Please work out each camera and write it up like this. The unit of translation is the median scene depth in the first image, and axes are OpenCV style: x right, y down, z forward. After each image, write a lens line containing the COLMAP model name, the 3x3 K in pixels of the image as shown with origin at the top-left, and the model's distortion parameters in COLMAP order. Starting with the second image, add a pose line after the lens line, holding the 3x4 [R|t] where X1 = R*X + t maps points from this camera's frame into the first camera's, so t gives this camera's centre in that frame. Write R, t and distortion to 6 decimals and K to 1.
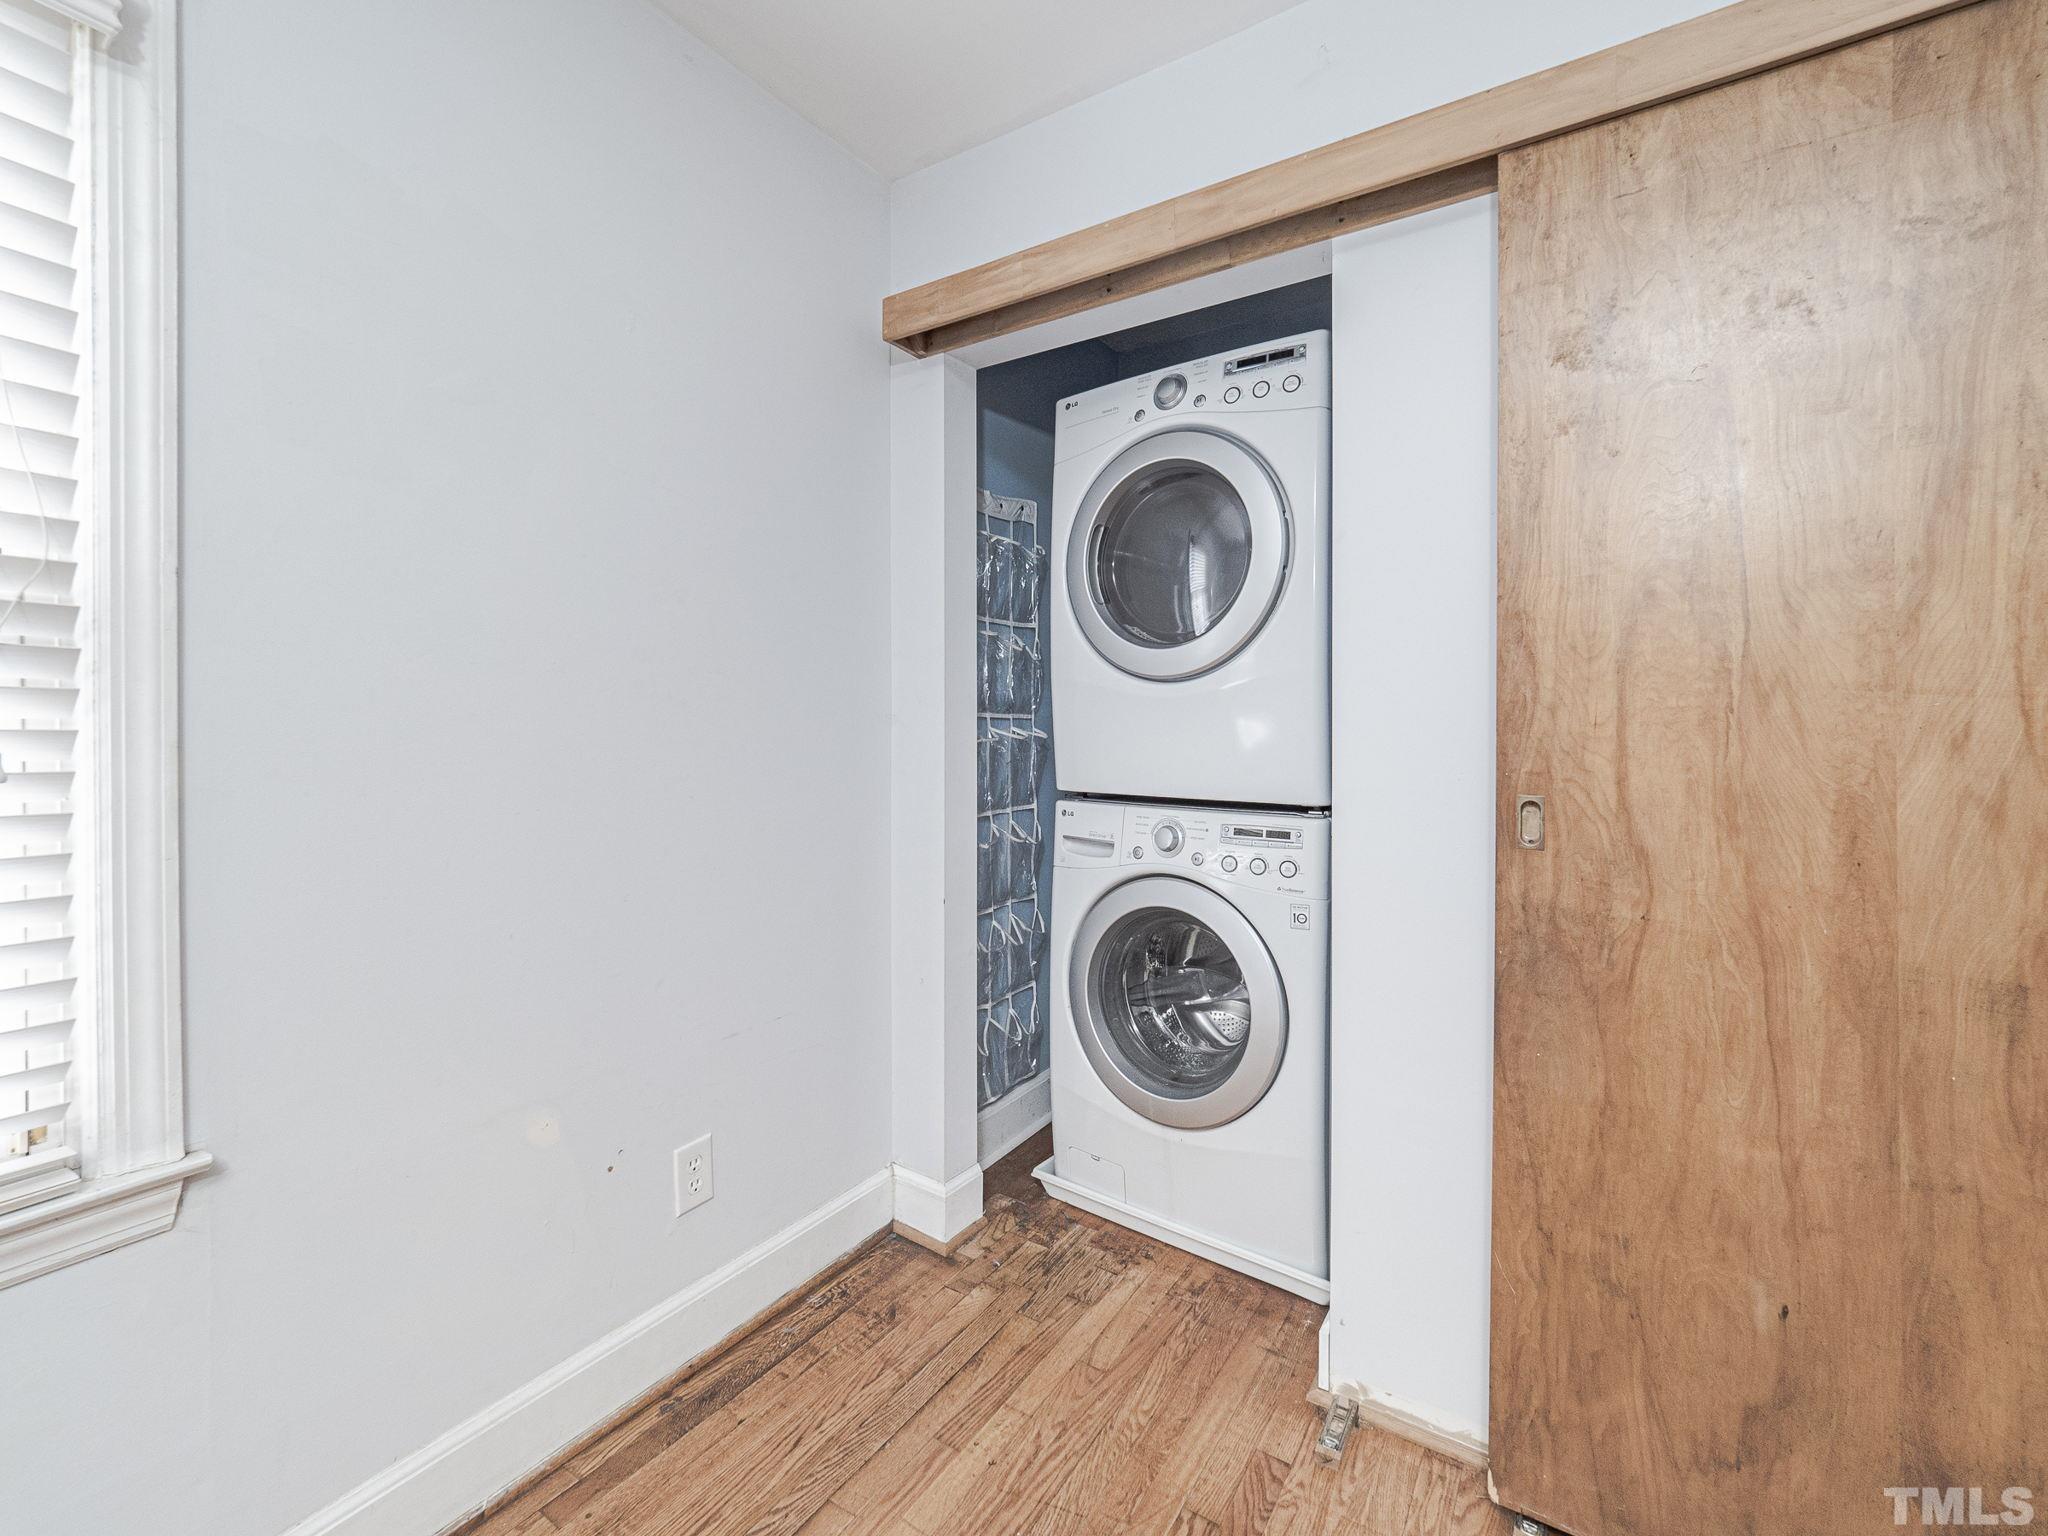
lens RADIAL K [[891.3, 0, 1043.7], [0, 891.3, 730.8], [0, 0, 1]] dist [-0.008122, -0.002495]
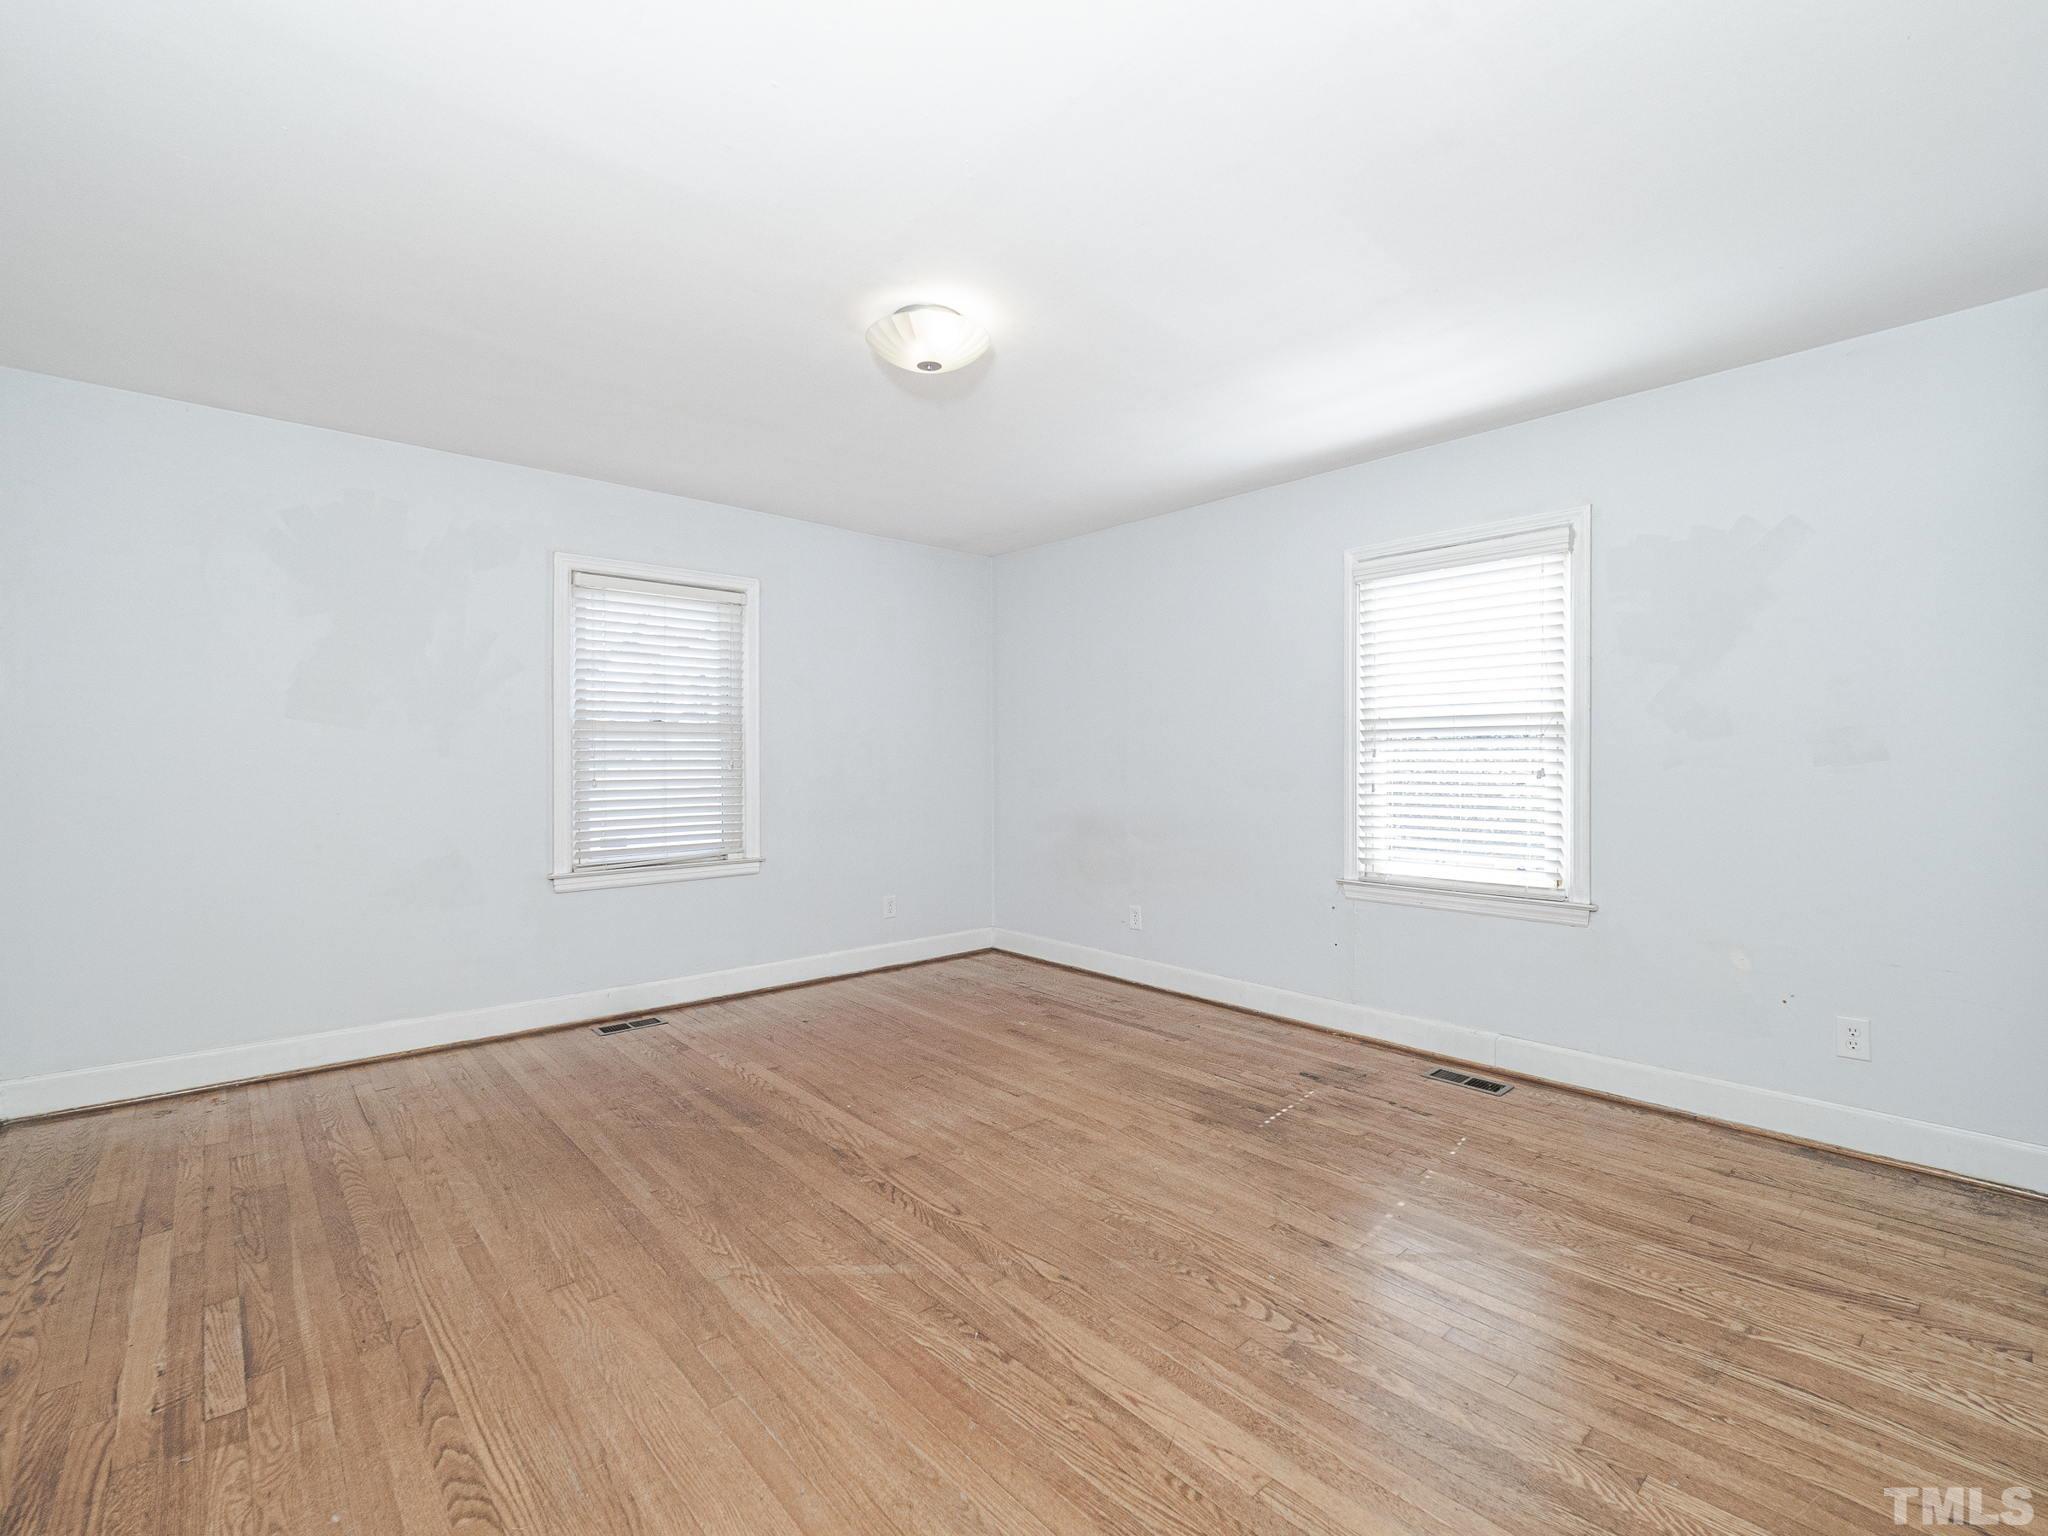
lens RADIAL K [[891.3, 0, 1035.1], [0, 891.3, 772.9], [0, 0, 1]] dist [-0.008122, -0.002495]
pose [[-0.271200, 0.009778, -0.962473, 2.616848], [-0.009997, 0.999866, 0.012975, 0.014783], [0.962471, 0.013141, -0.271066, -0.019738]]
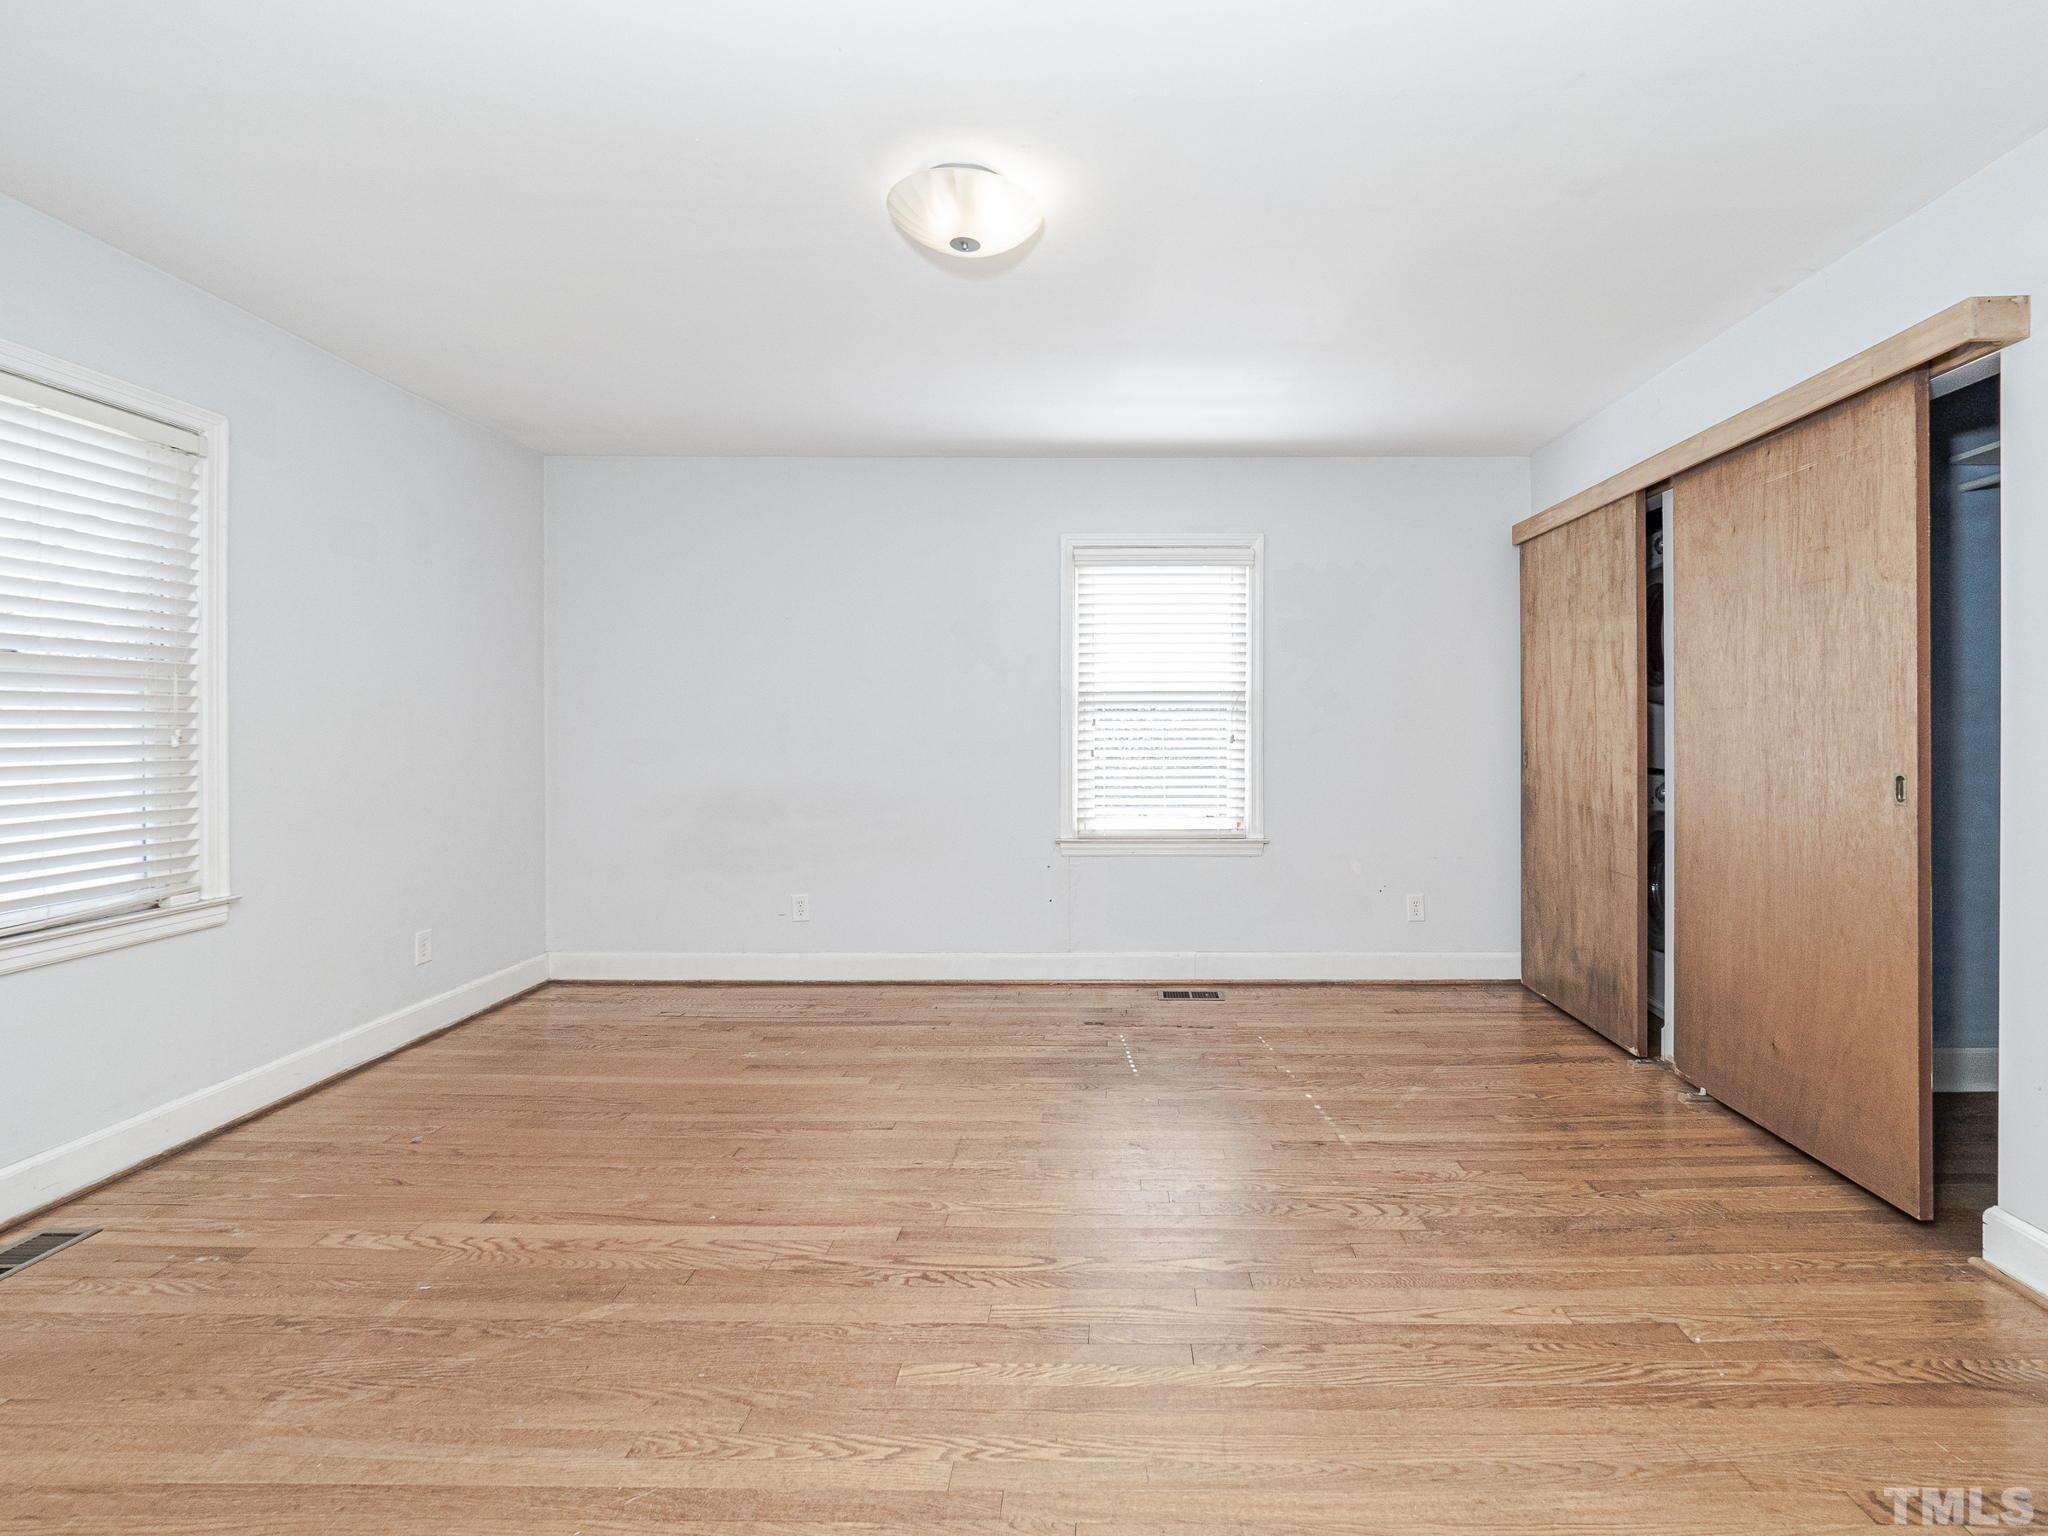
lens RADIAL K [[891.3, 0, 1072.3], [0, 891.3, 737.9], [0, 0, 1]] dist [-0.008122, -0.002495]
pose [[0.512547, 0.003801, -0.858651, 2.137013], [-0.004657, 0.999988, 0.001647, 0.033332], [0.858647, 0.003154, 0.512558, -1.898696]]
